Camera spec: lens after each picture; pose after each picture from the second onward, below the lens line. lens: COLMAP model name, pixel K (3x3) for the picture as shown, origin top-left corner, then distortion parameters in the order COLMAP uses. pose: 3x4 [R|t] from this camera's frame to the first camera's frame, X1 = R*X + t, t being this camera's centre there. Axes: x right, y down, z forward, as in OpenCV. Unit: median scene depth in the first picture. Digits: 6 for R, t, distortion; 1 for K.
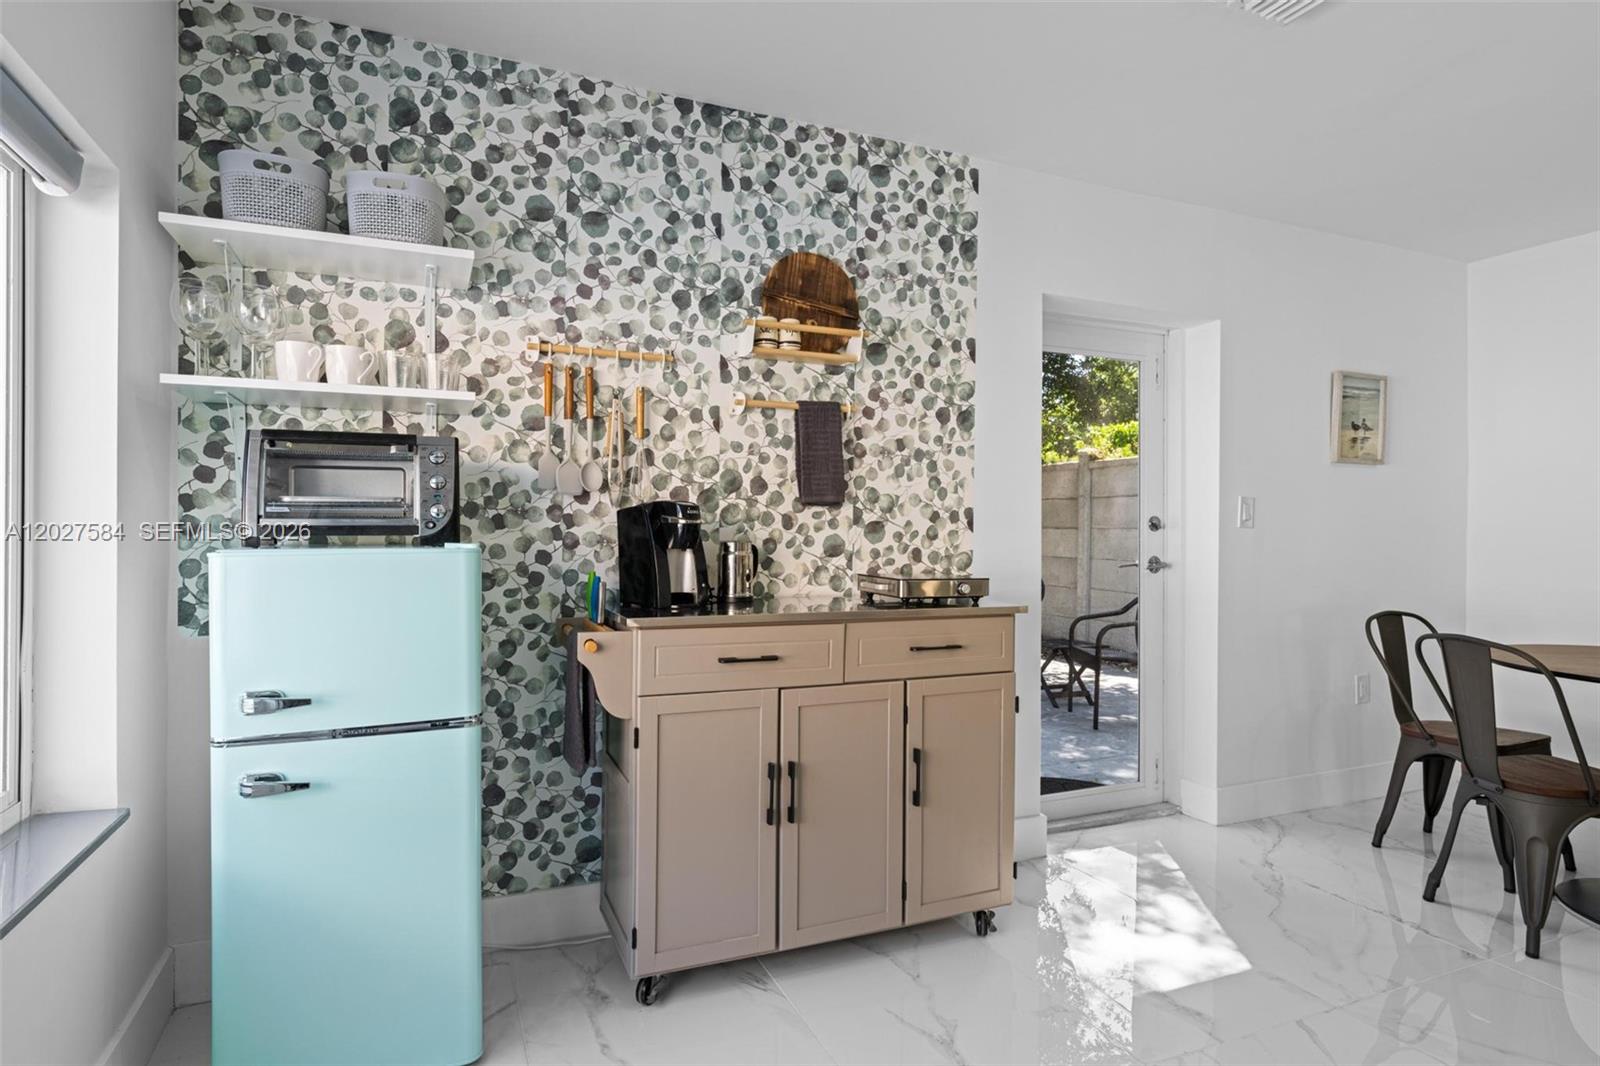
lens RADIAL K [[871.1, 0, 801.7], [0, 871.1, 529.2], [0, 0, 1]] dist [-0.003474, 0.001817]
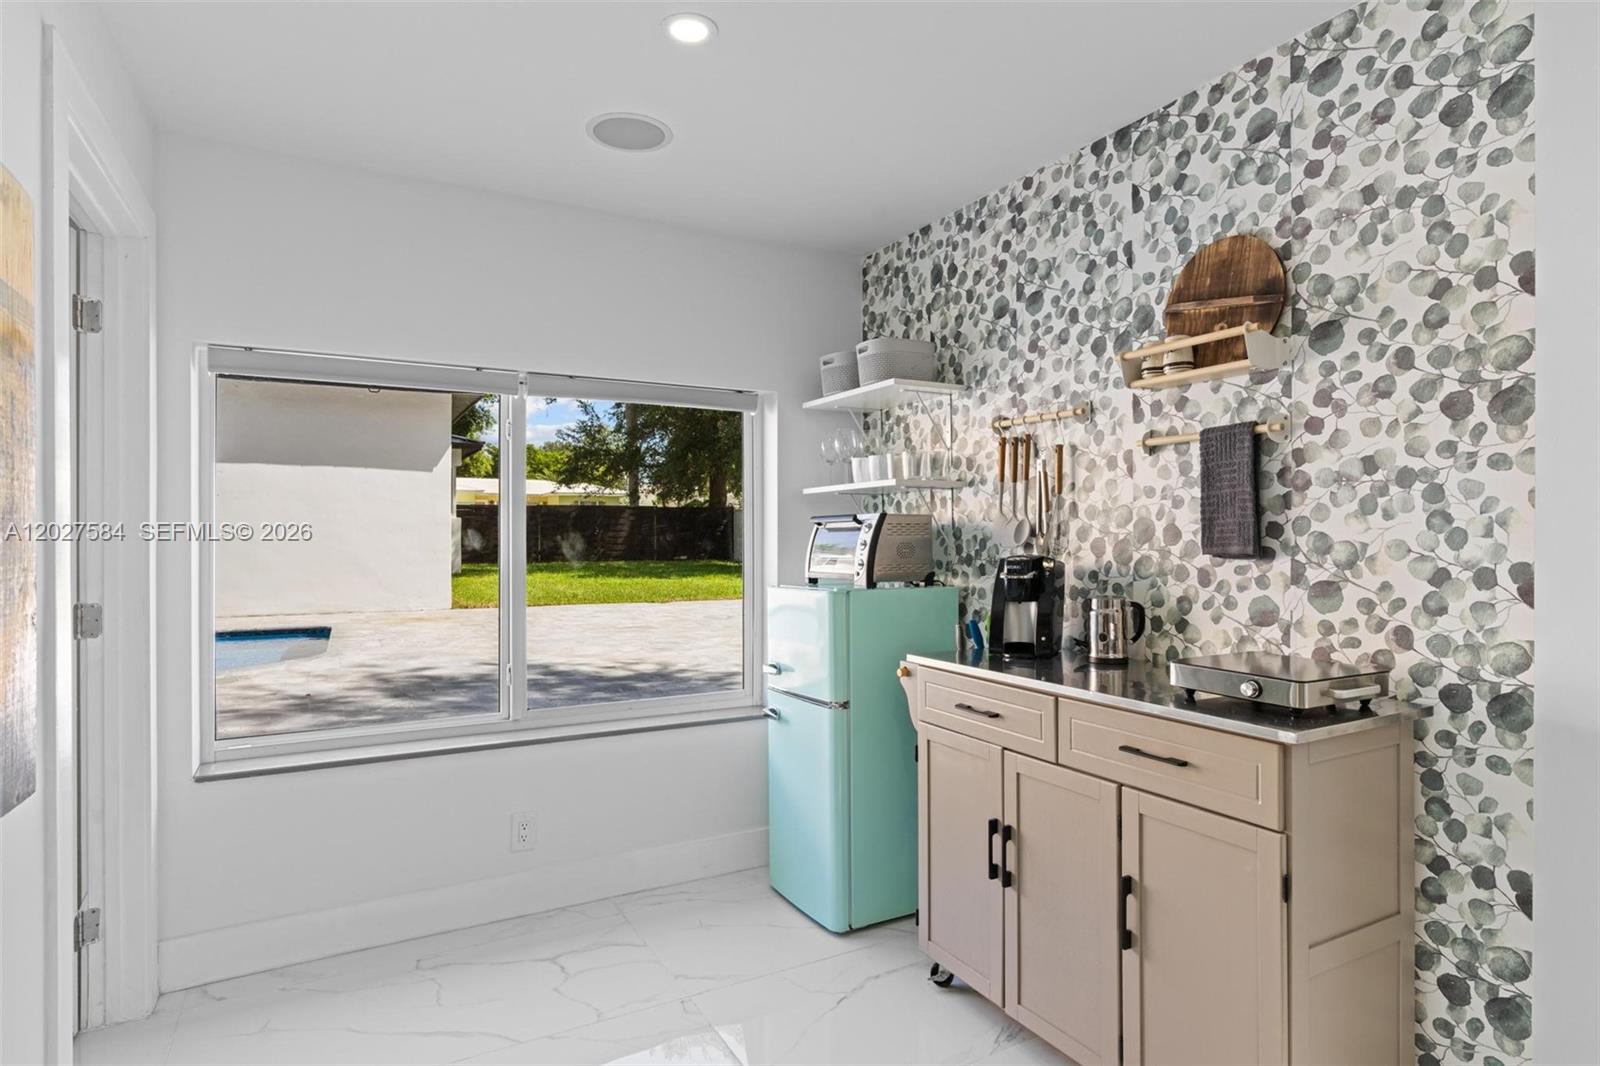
lens RADIAL K [[871.1, 0, 805.6], [0, 871.1, 540.4], [0, 0, 1]] dist [-0.003474, 0.001817]
pose [[0.098990, -0.003011, -0.995084, 0.771423], [0.001998, 0.999994, -0.002827, -0.042415], [0.995086, -0.001708, 0.098996, 0.554228]]
